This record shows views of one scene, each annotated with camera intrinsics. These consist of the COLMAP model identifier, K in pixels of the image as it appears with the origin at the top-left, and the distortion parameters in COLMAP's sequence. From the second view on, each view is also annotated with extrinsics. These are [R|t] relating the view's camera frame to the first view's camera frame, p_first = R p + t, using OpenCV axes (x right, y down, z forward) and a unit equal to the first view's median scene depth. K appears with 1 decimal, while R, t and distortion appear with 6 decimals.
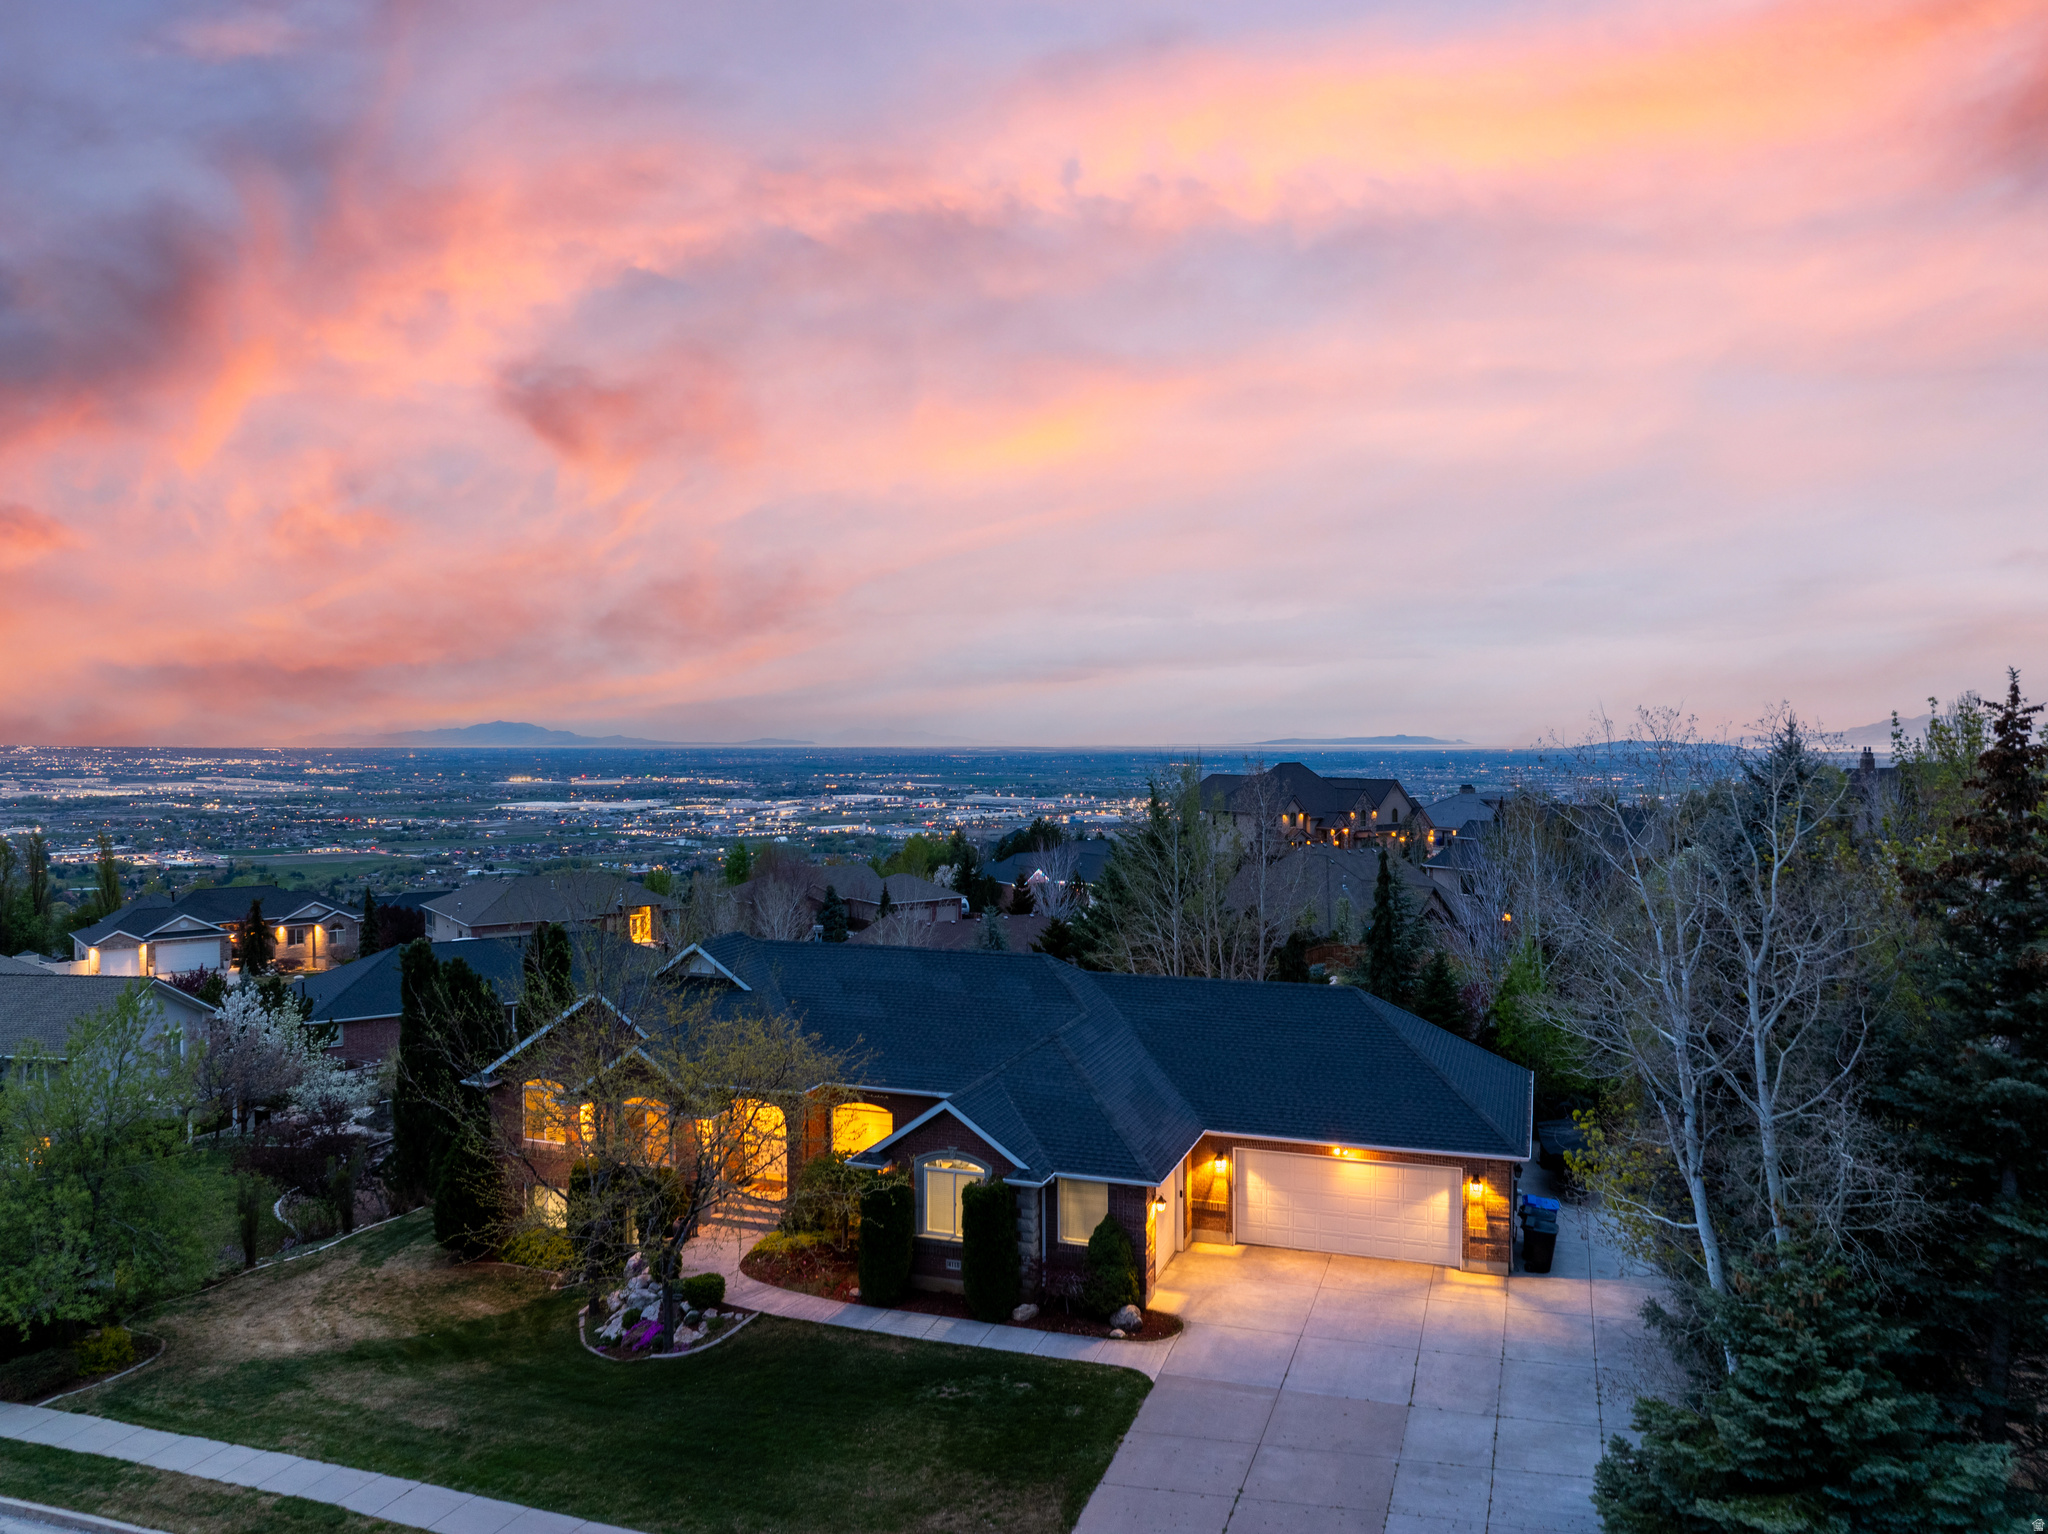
lens RADIAL K [[1454.9, 0, 1024.2], [0, 1454.9, 756.4], [0, 0, 1]] dist [-0.046755, -0.000573]
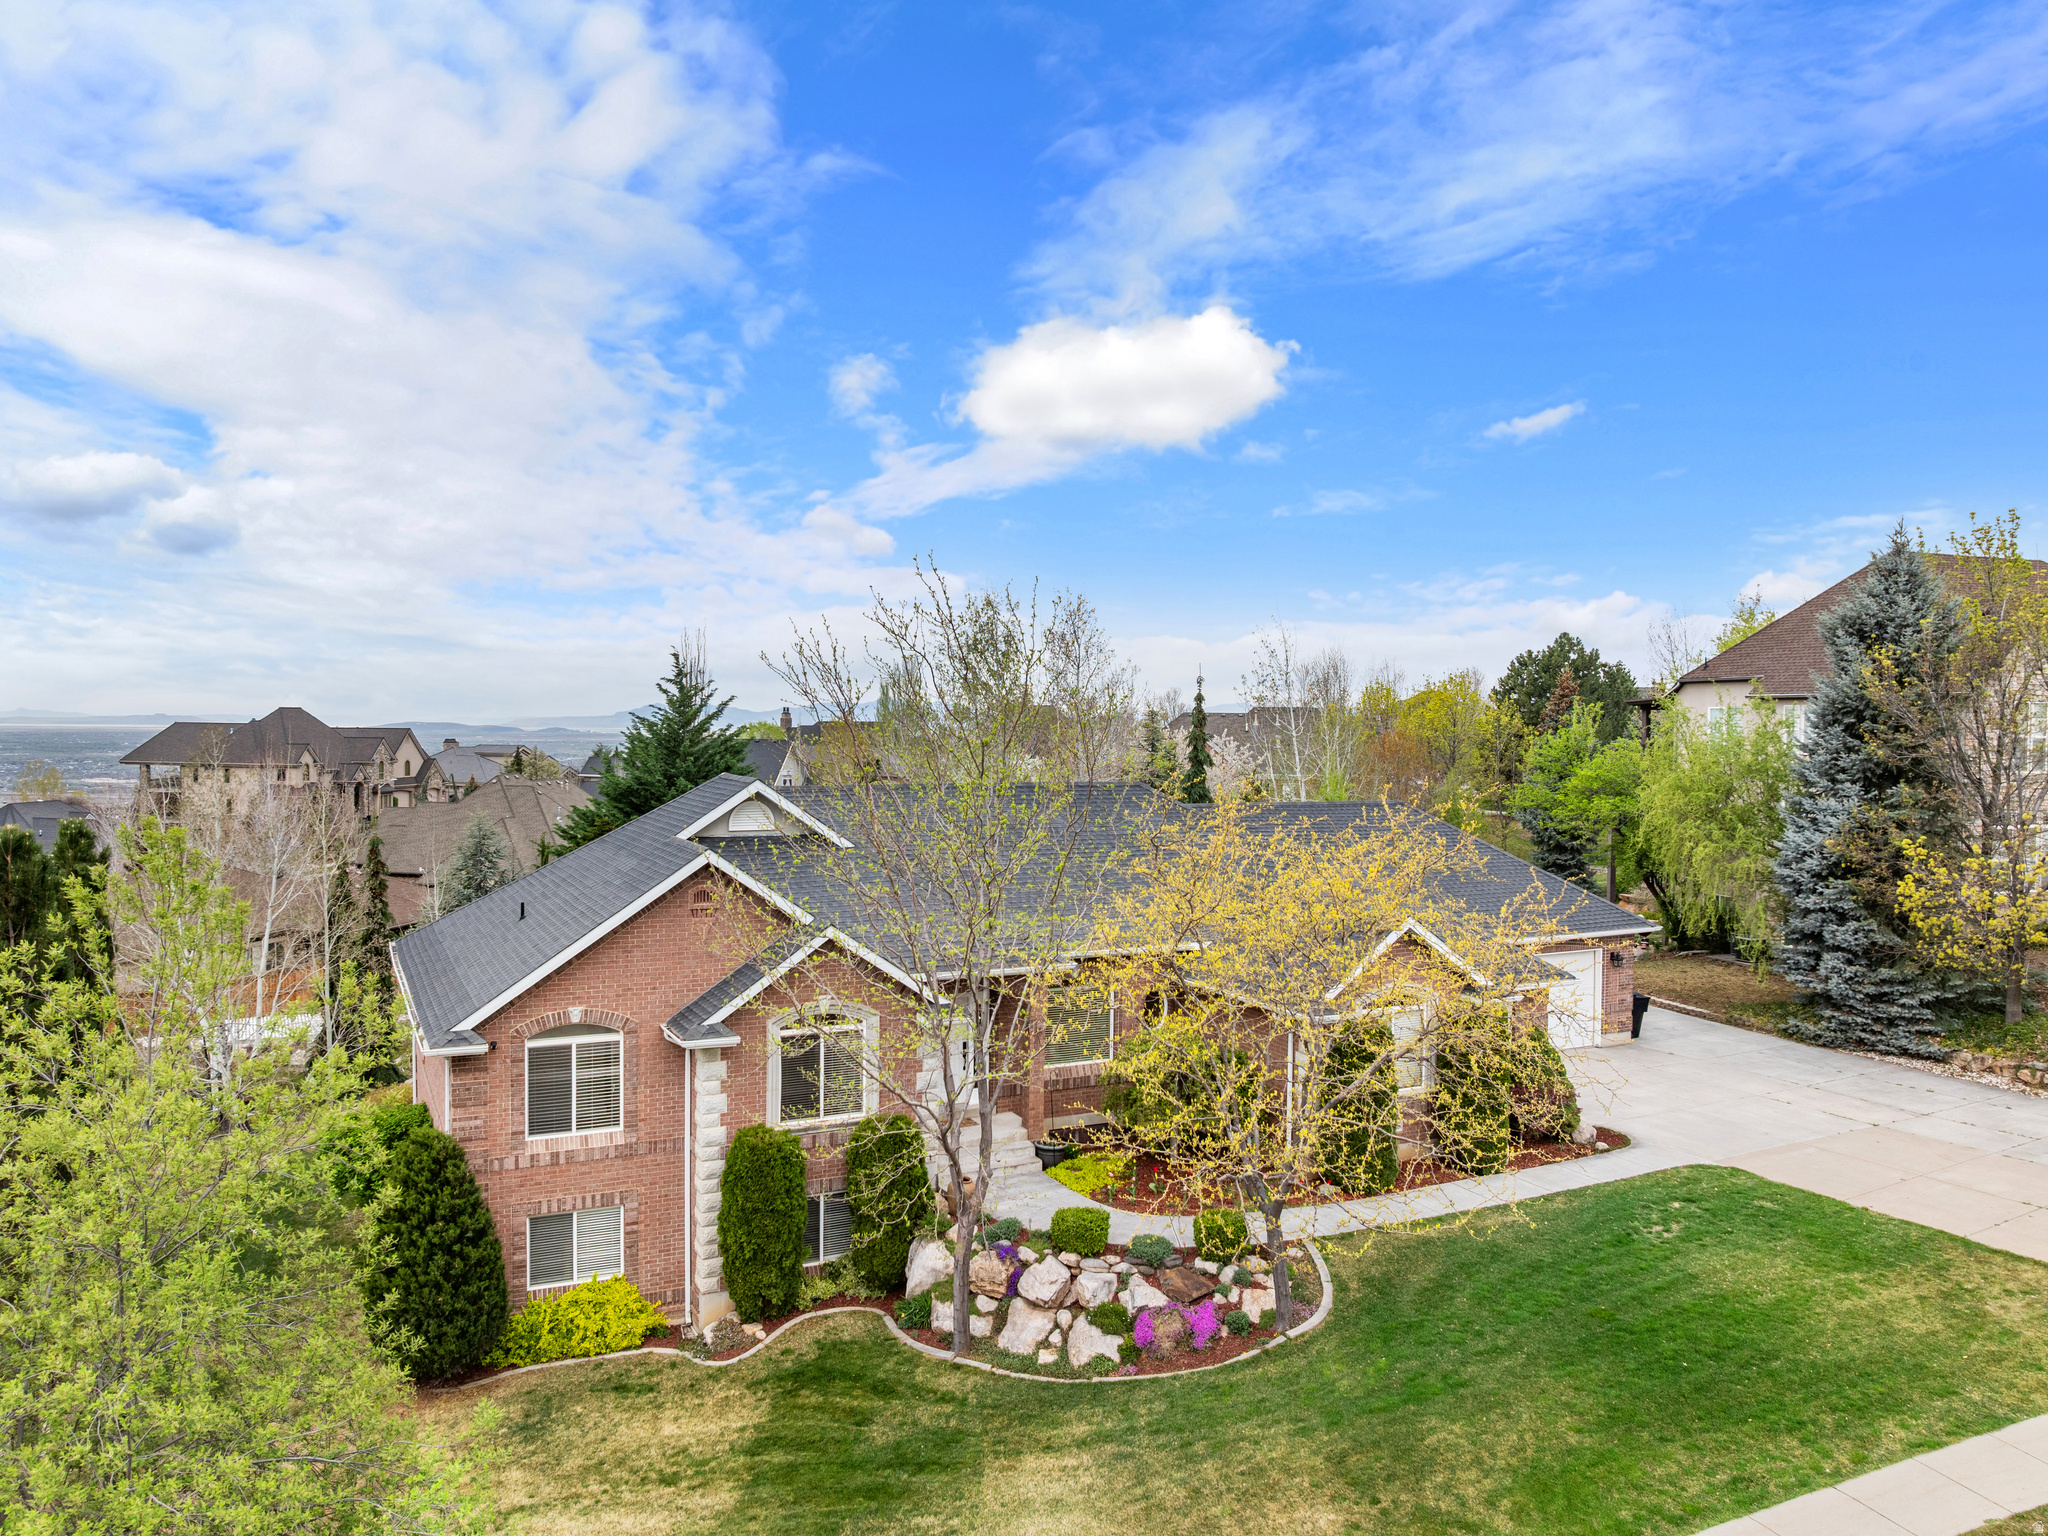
lens RADIAL K [[1454.9, 0, 1024.2], [0, 1454.9, 757.4], [0, 0, 1]] dist [-0.046755, -0.000573]
pose [[0.696968, -0.009489, 0.717039, -0.774133], [-0.000028, 0.999912, 0.013260, 0.142821], [-0.717102, -0.009262, 0.696906, 0.611364]]
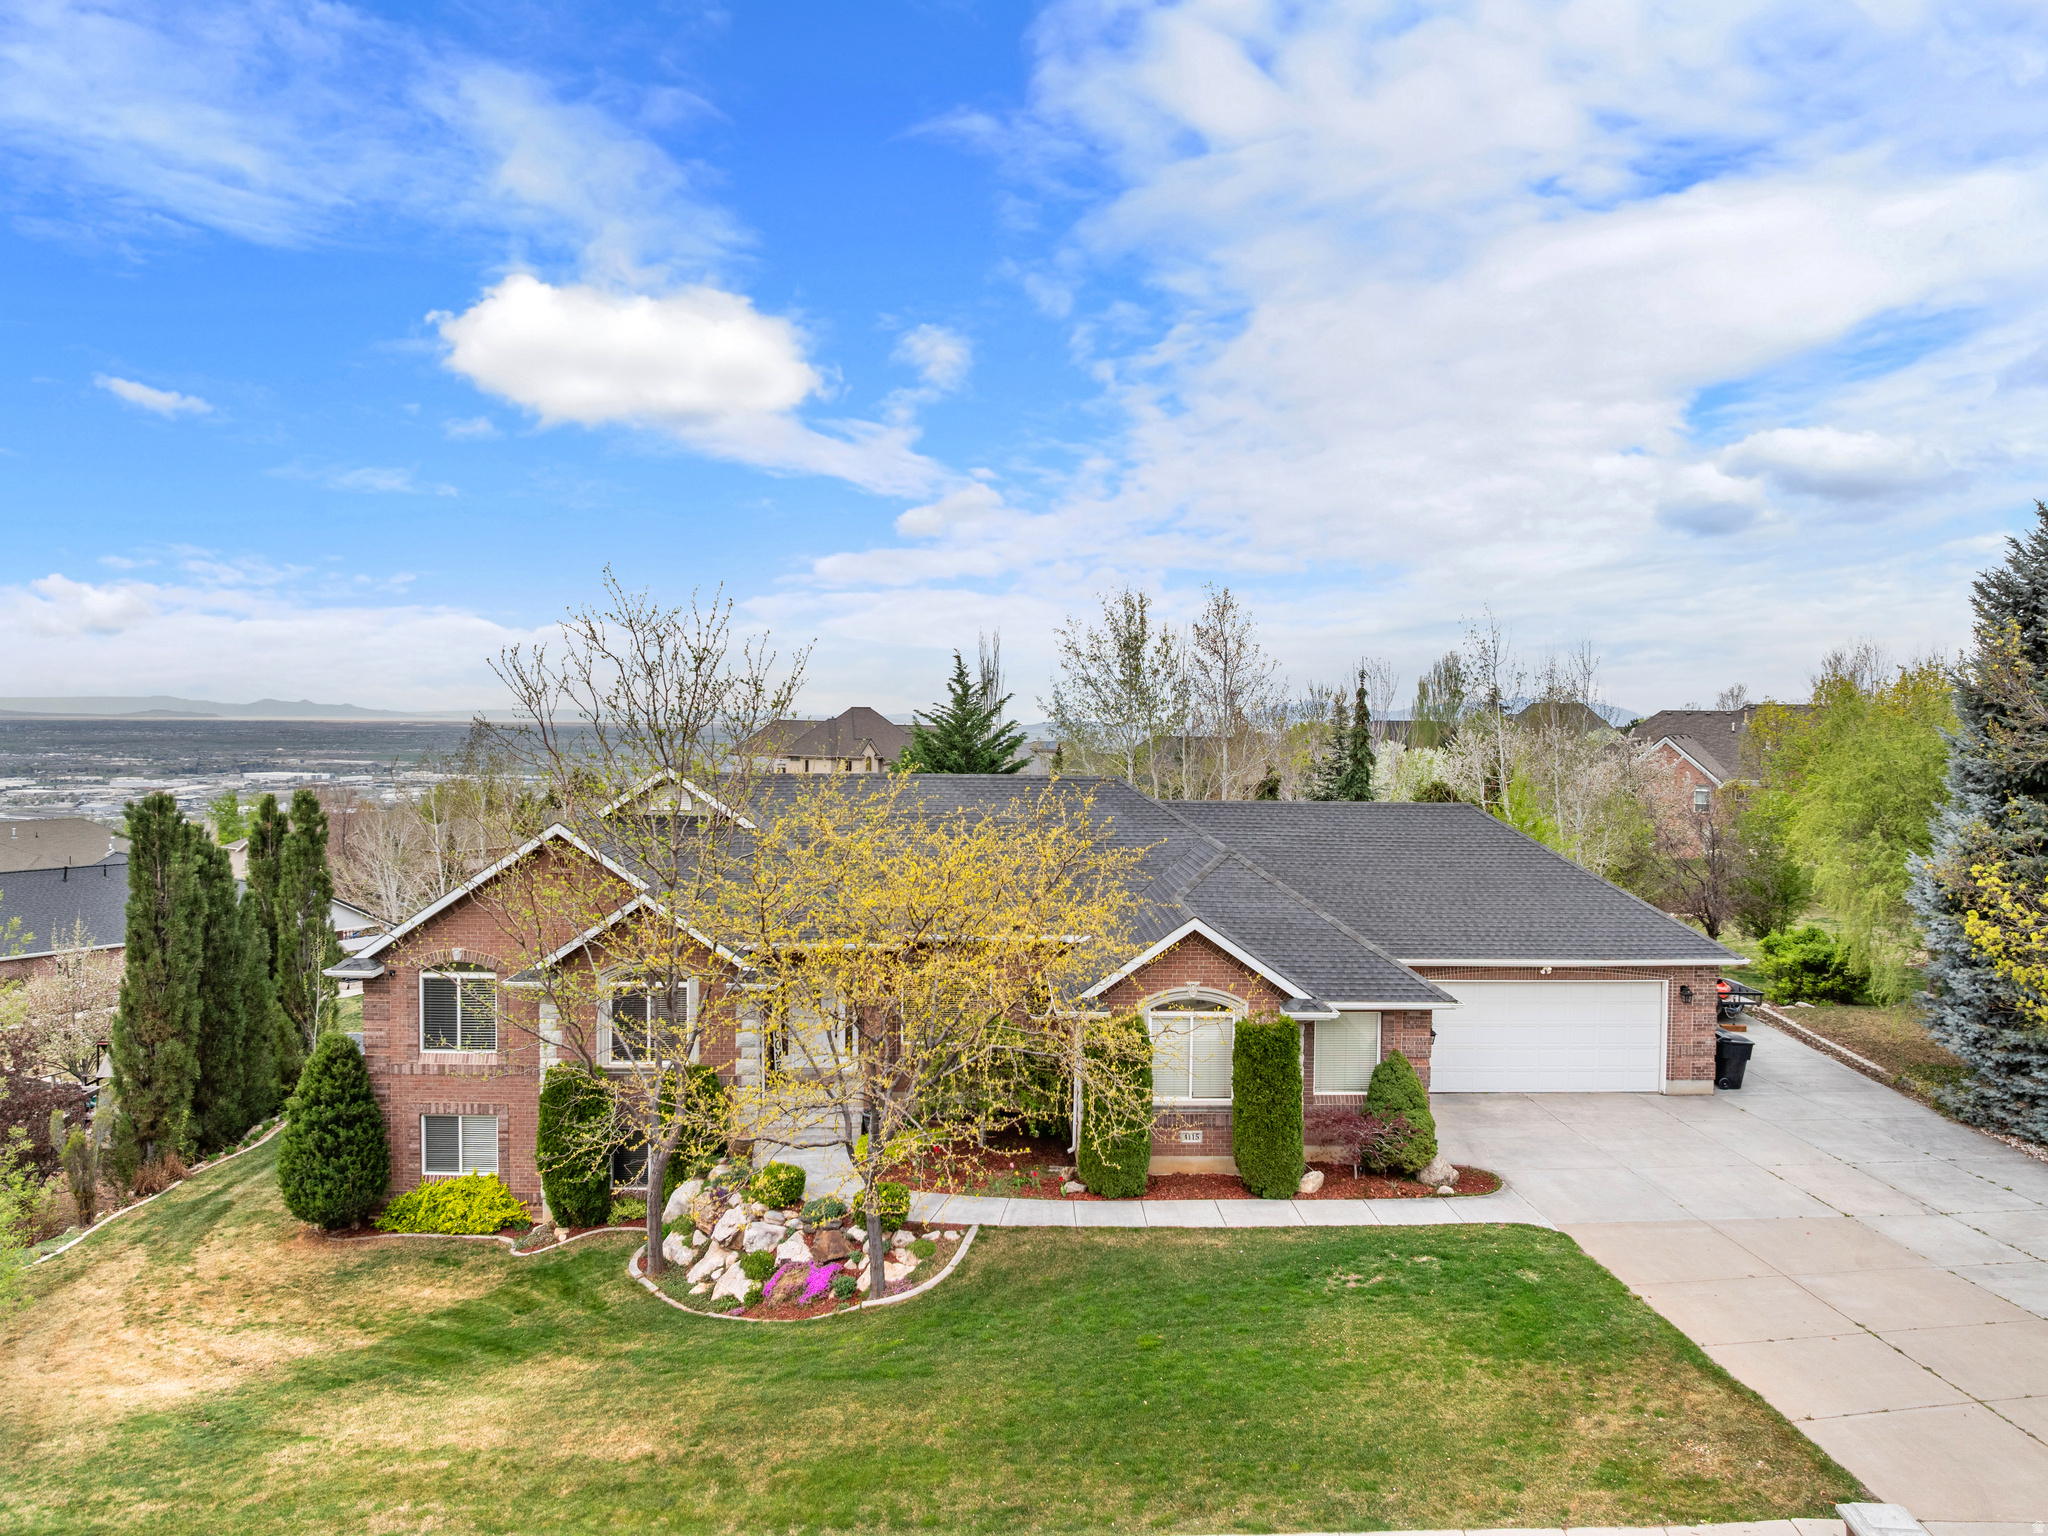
lens RADIAL K [[1454.9, 0, 1023.9], [0, 1454.9, 751.8], [0, 0, 1]] dist [-0.060095, 0.028748]
pose [[0.932381, 0.001852, 0.361473, -0.416416], [-0.006334, 0.999917, 0.011215, 0.144840], [-0.361422, -0.012746, 0.932315, 0.333889]]
